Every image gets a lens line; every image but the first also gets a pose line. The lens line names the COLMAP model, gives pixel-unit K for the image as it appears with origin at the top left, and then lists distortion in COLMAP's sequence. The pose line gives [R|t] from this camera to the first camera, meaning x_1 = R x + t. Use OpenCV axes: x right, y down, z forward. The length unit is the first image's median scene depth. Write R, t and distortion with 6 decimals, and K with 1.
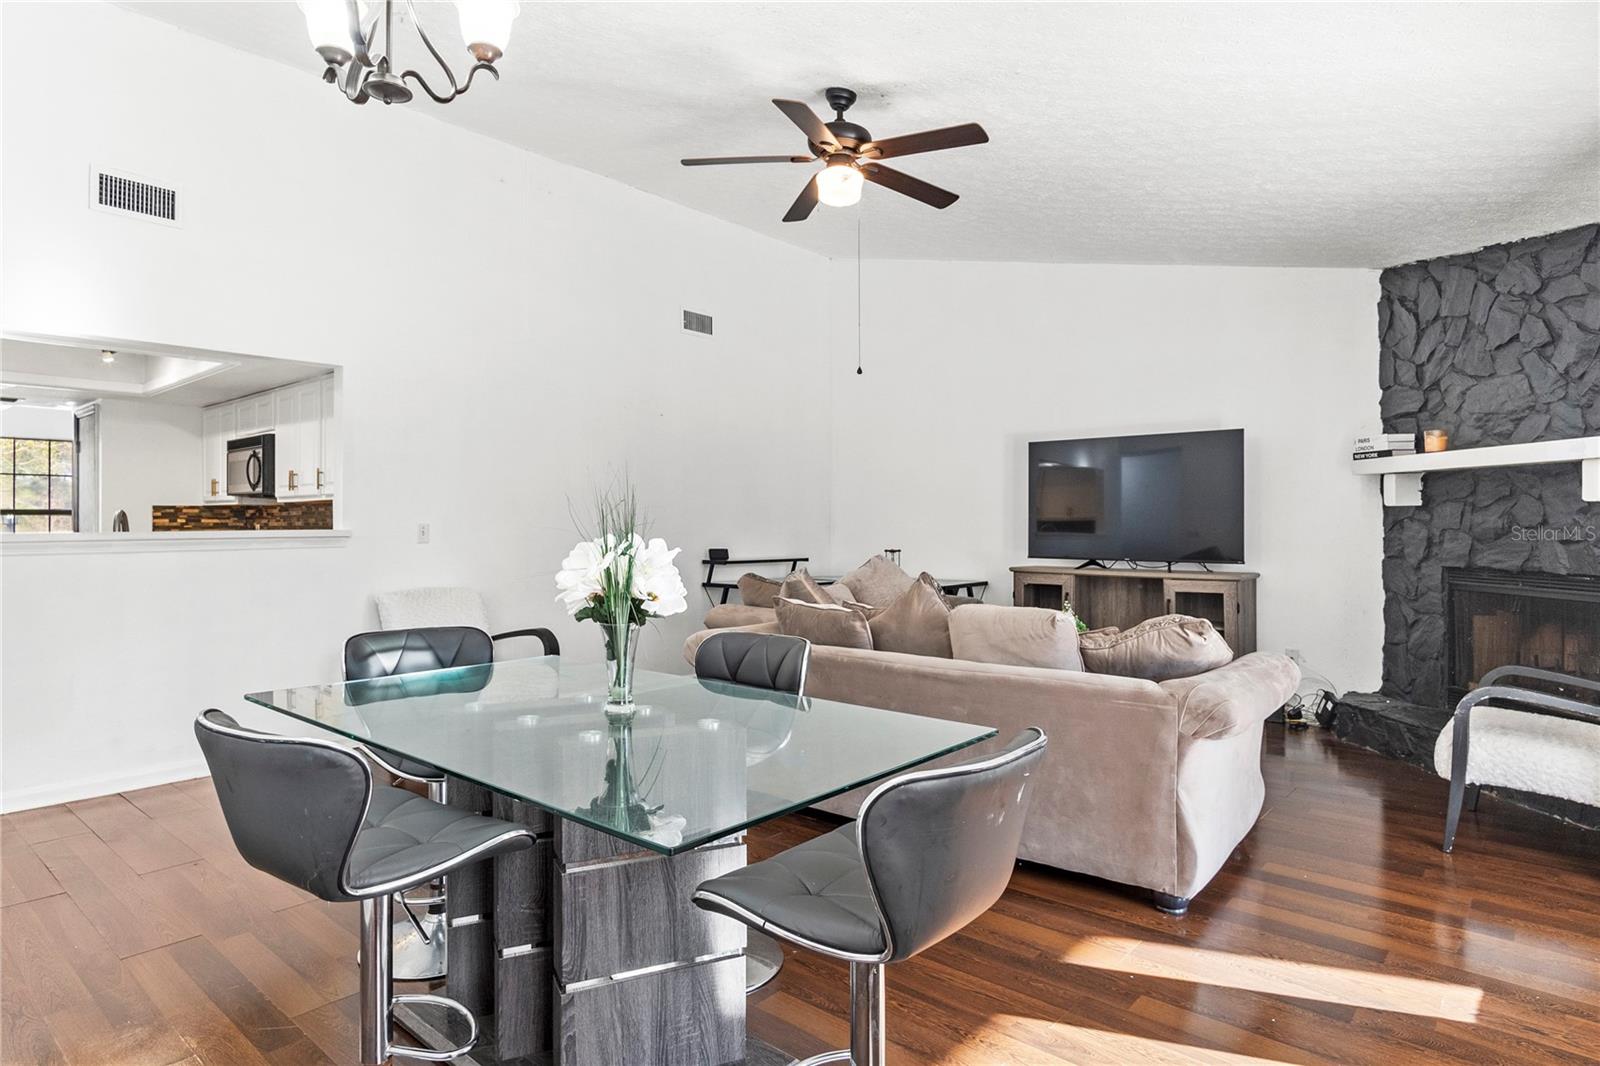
lens RADIAL K [[883.0, 0, 803.8], [0, 883.0, 524.9], [0, 0, 1]] dist [-0.009239, -0.001912]
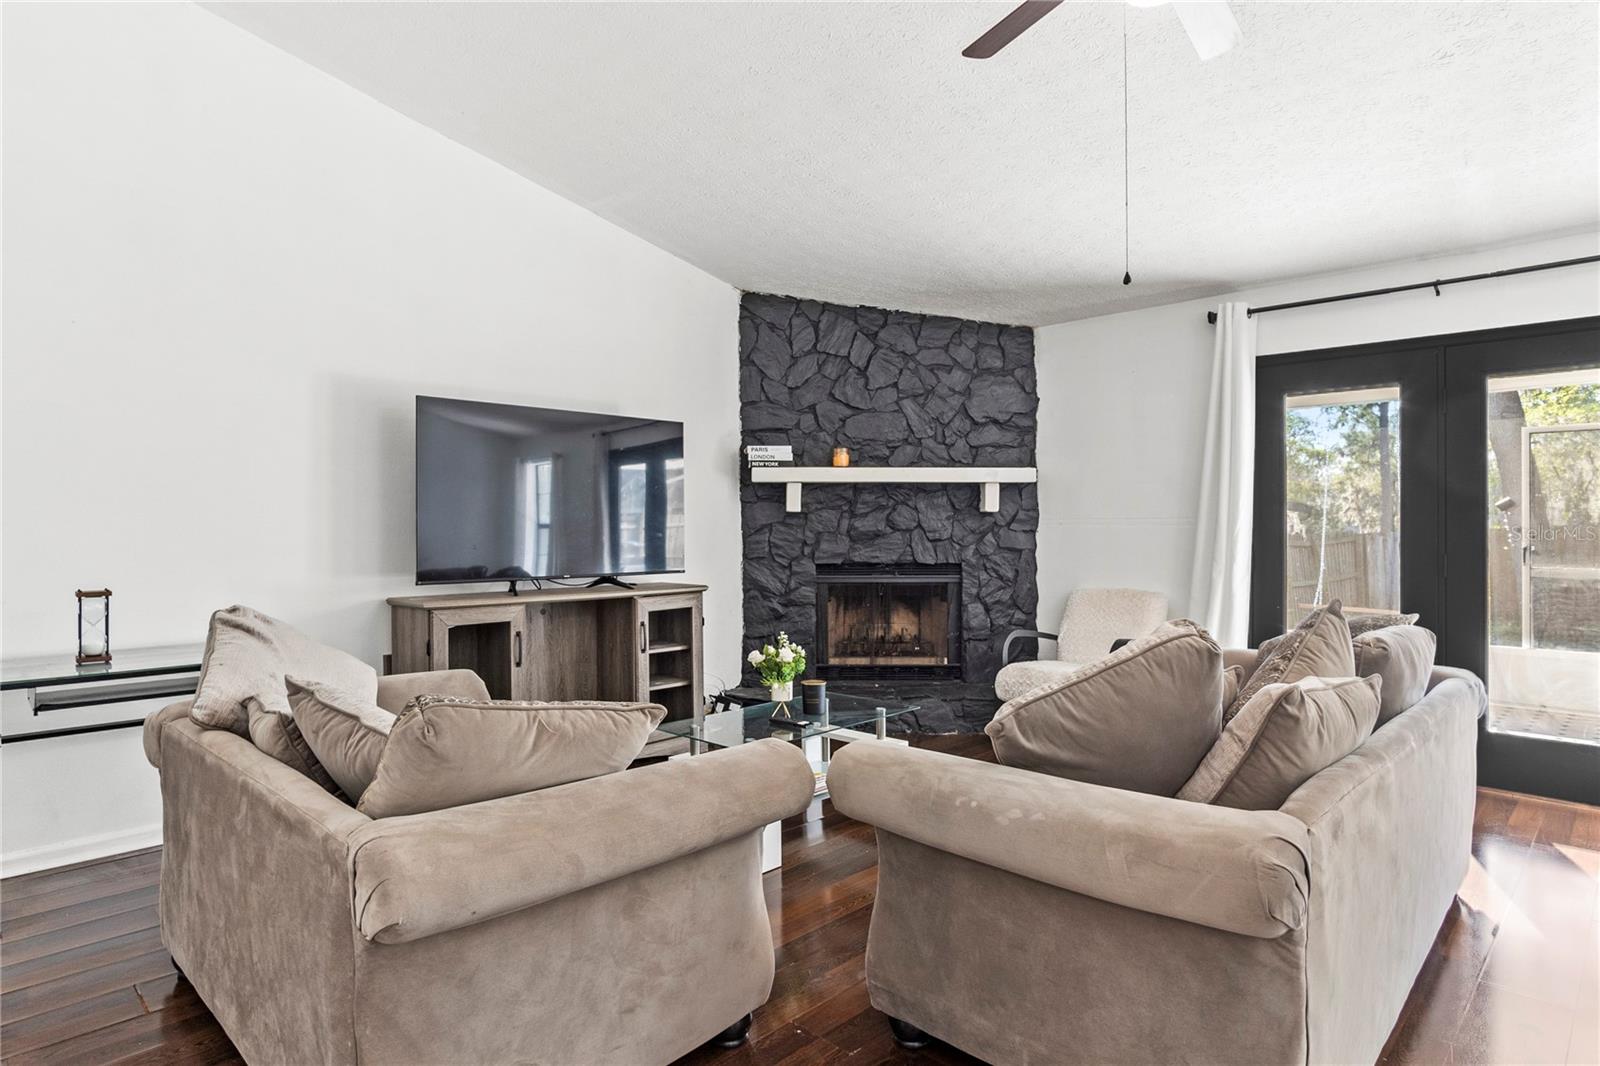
lens RADIAL K [[883.0, 0, 803.8], [0, 883.0, 524.9], [0, 0, 1]] dist [-0.009239, -0.001912]
pose [[0.069149, -0.001247, 0.997606, -0.473540], [0.001385, 0.999998, 0.001154, -0.006525], [-0.997605, 0.001302, 0.069150, 0.981679]]
